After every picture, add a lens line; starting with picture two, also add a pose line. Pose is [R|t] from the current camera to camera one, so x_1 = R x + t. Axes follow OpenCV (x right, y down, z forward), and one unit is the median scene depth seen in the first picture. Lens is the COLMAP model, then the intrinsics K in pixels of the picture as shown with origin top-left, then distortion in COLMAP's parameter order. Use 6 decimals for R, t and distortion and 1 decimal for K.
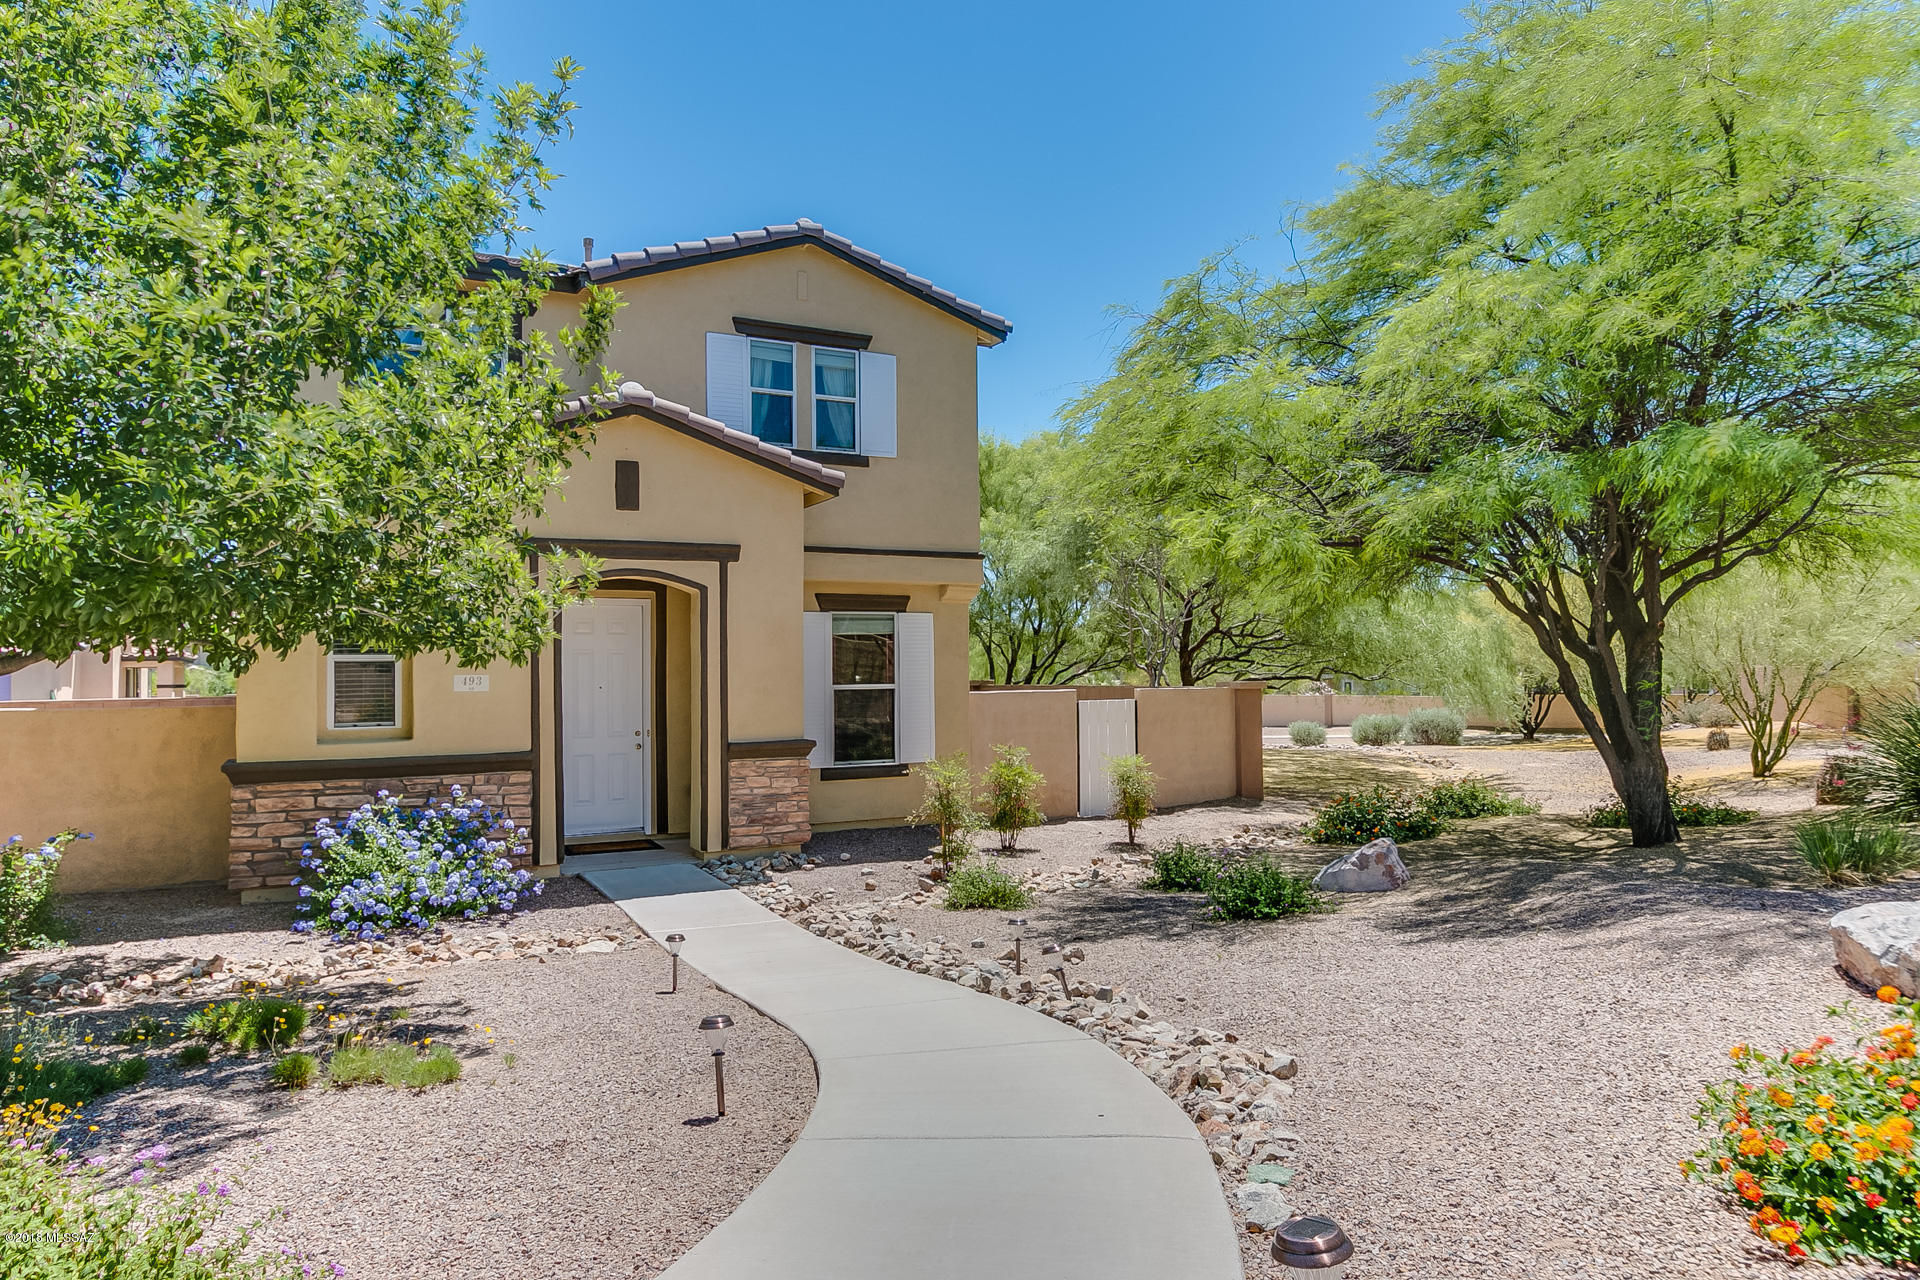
lens RADIAL K [[890.4, 0, 960.0], [0, 890.4, 640.0], [0, 0, 1]] dist [-0.001560, -0.000158]
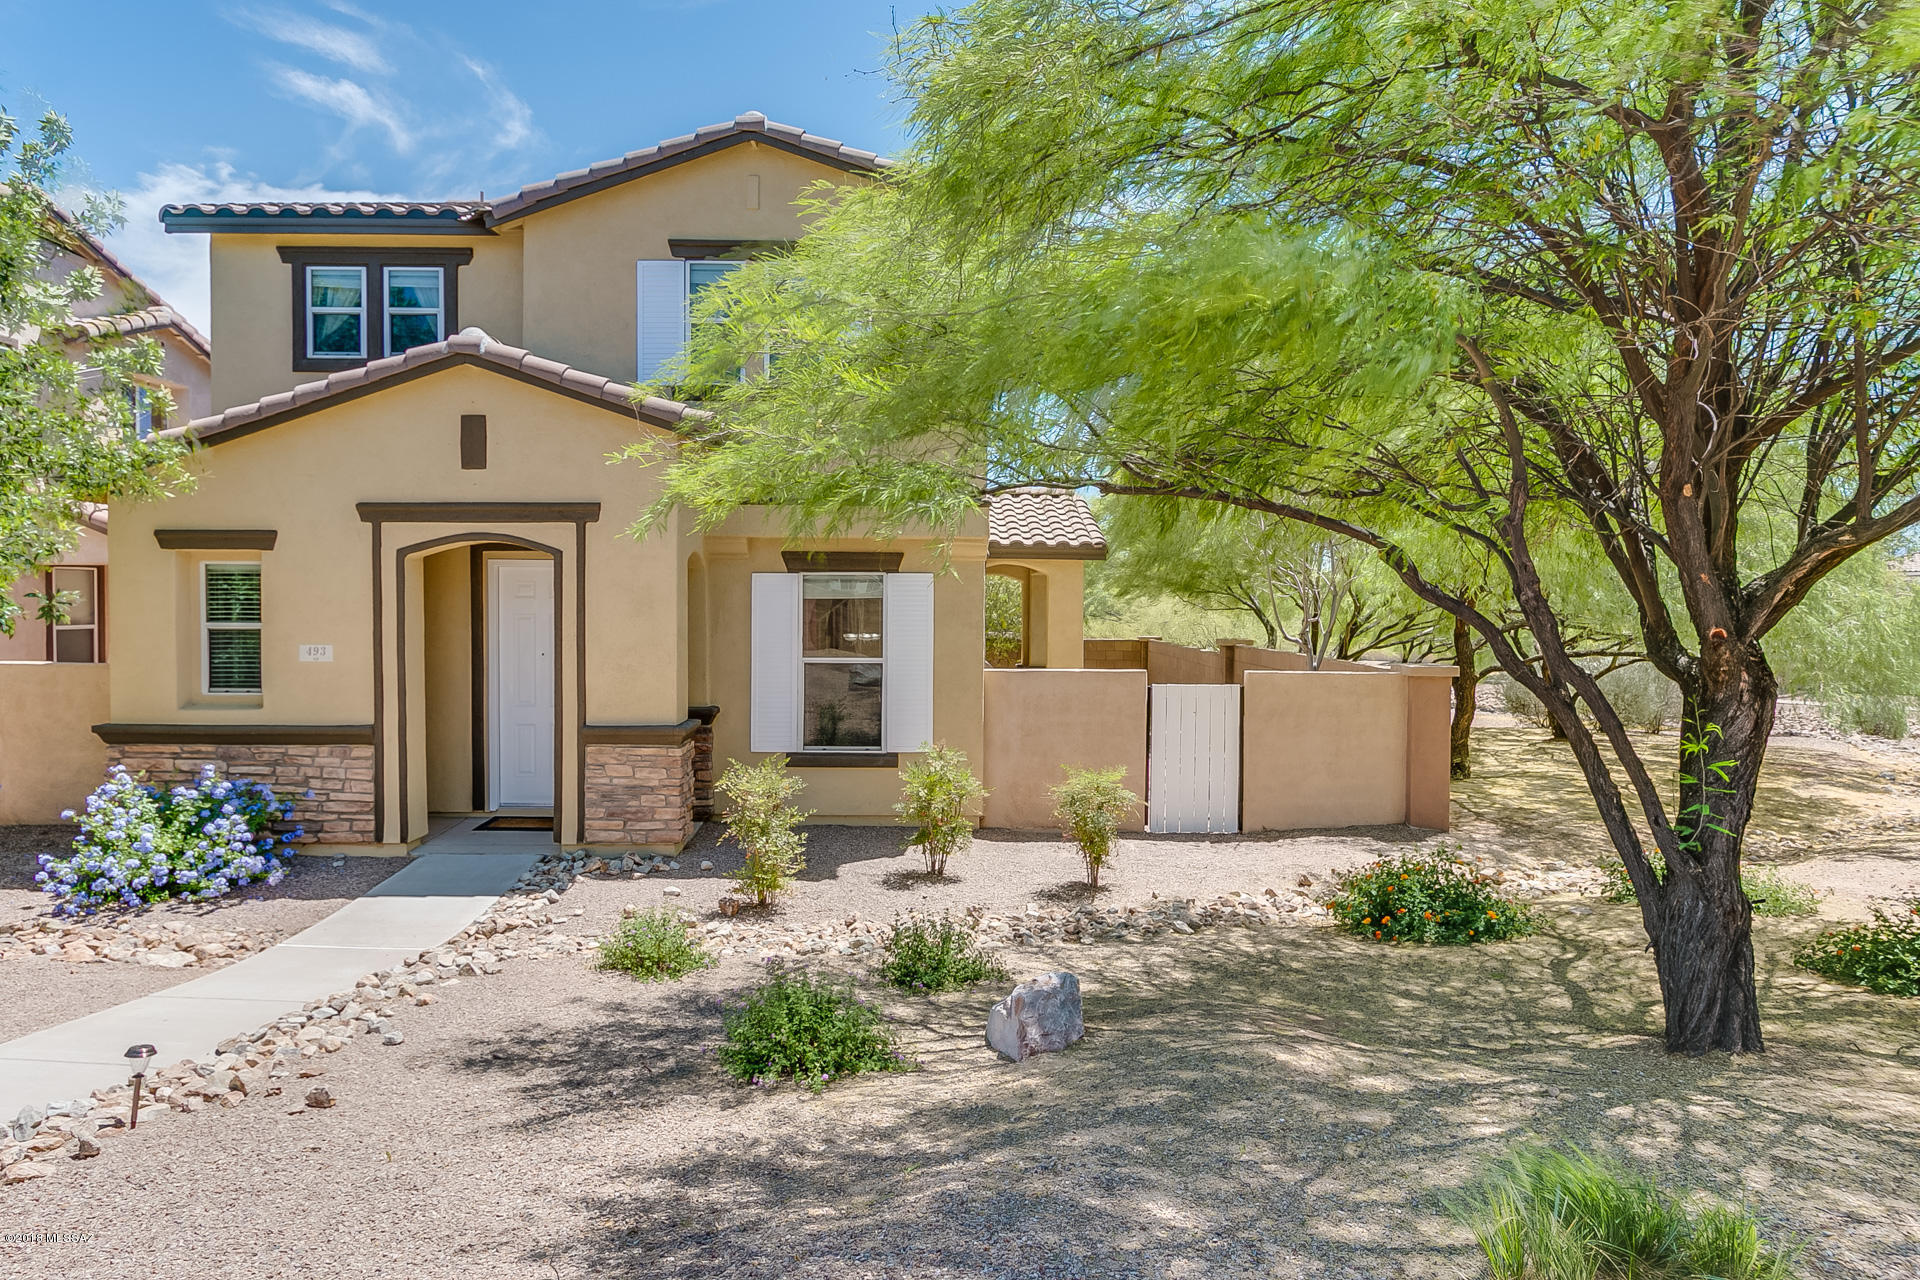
lens RADIAL K [[959.4, 0, 1006.6], [0, 959.4, 620.0], [0, 0, 1]] dist [0.001601, 0.000127]
pose [[0.930312, 0.023408, -0.366021, 0.480879], [-0.008188, 0.999038, 0.043080, -0.035098], [0.366677, -0.037081, 0.929609, 0.261525]]
